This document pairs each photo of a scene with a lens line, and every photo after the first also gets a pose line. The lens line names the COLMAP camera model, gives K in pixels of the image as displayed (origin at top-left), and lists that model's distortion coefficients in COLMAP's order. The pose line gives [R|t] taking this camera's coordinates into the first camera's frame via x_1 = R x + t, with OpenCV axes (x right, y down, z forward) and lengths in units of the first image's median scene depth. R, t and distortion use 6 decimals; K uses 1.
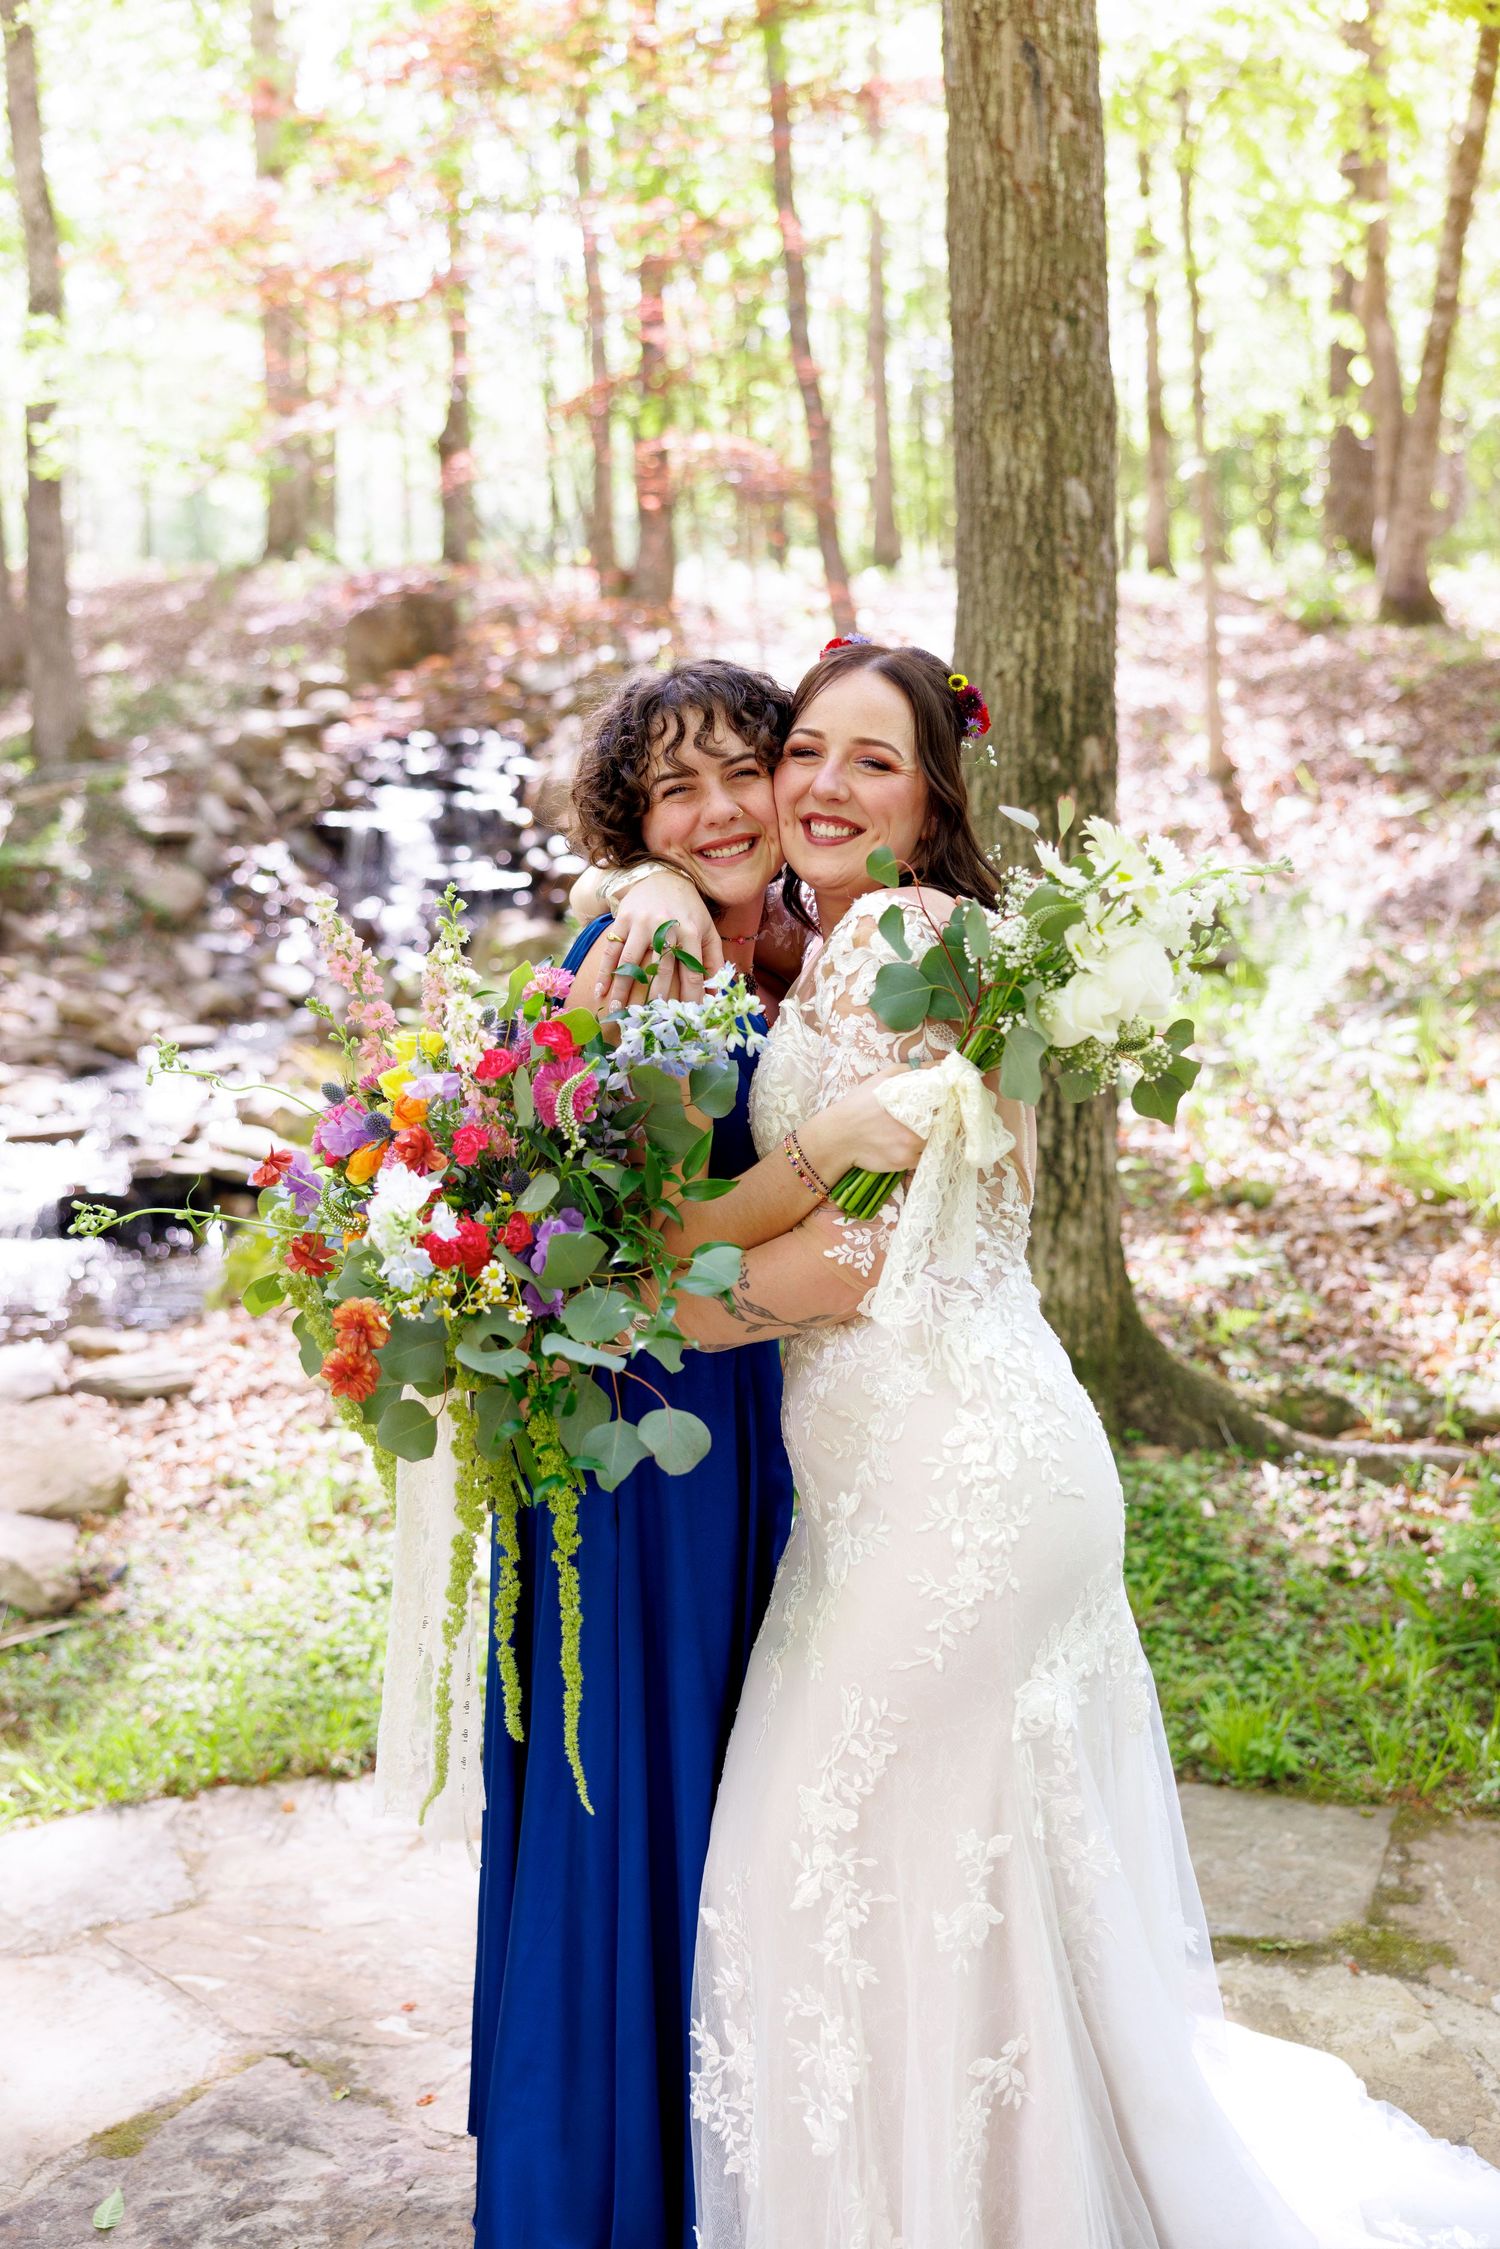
lens RADIAL K [[2286.9, 0, 735.4], [0, 2286.9, 1119.0], [0, 0, 1]] dist [-0.002065, 0.005500]
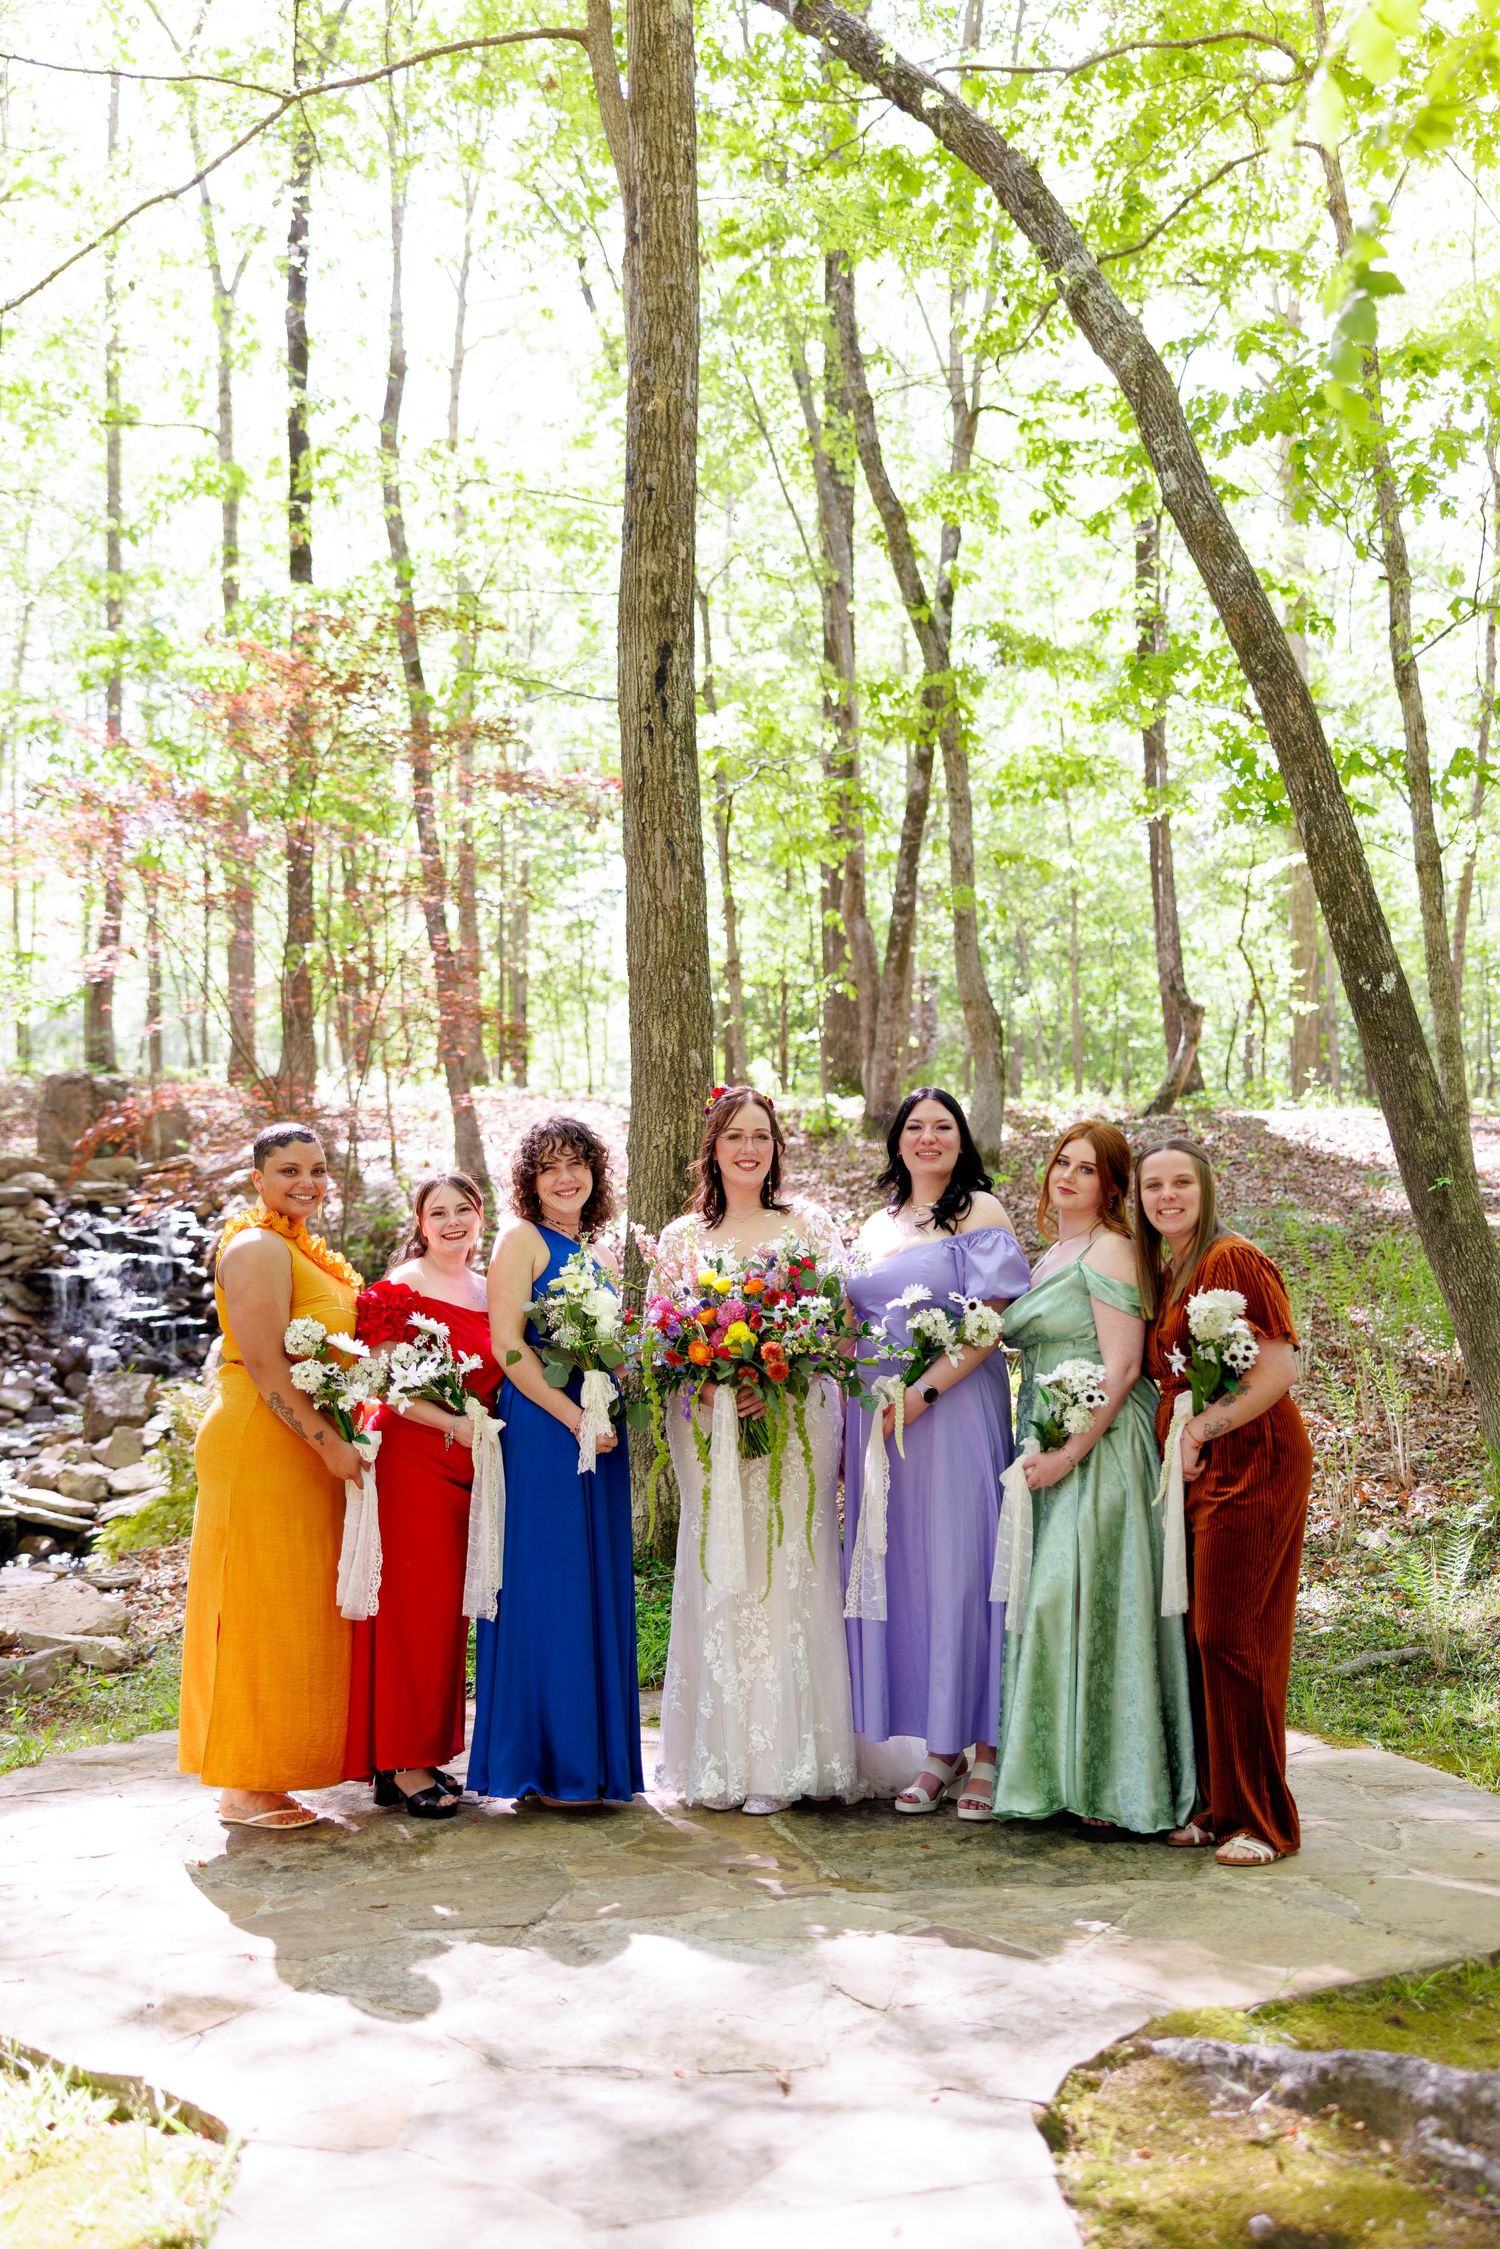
lens RADIAL K [[2339.3, 0, 790.7], [0, 2339.3, 1089.7], [0, 0, 1]] dist [-0.004607, -0.000627]
pose [[0.973570, 0.027473, 0.226729, -0.220161], [0.025509, 0.973446, -0.227490, 0.207097], [-0.226959, 0.227262, 0.947017, -0.890722]]
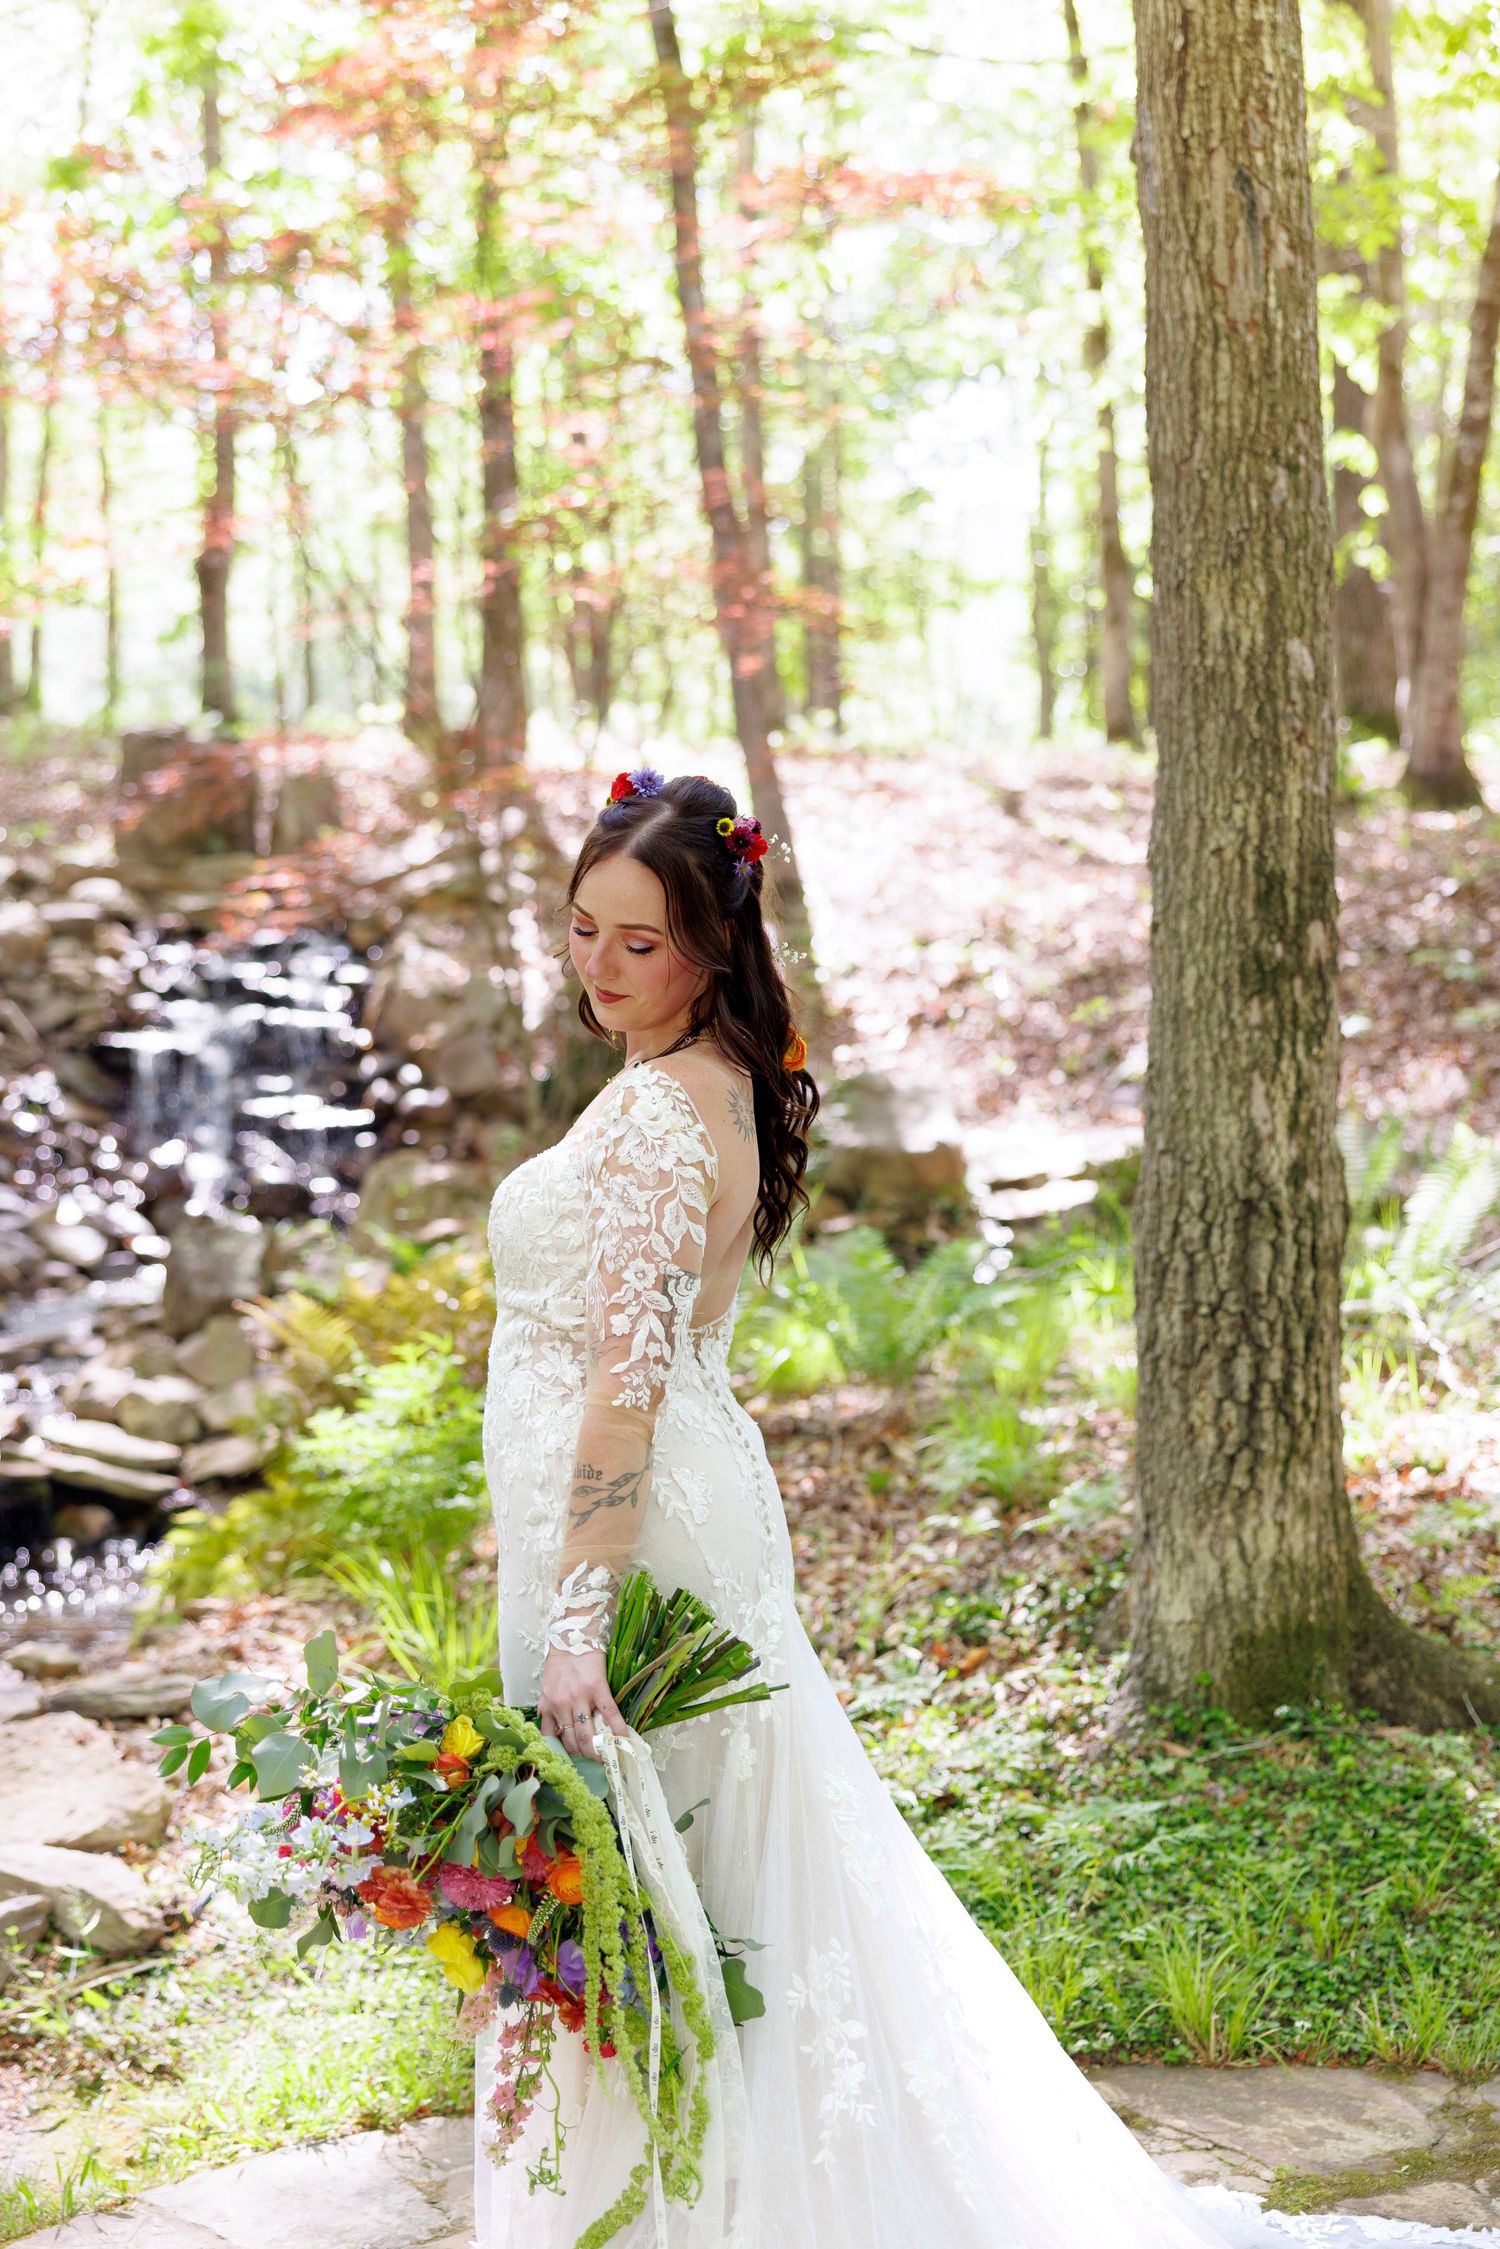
lens RADIAL K [[3044.8, 0, 762.7], [0, 3044.8, 1195.6], [0, 0, 1]] dist [0.013048, -0.035708]
pose [[0.995090, -0.005367, 0.098825, -0.180449], [0.013703, 0.996382, -0.083872, 0.037649], [-0.098017, 0.084814, 0.991564, -0.155218]]
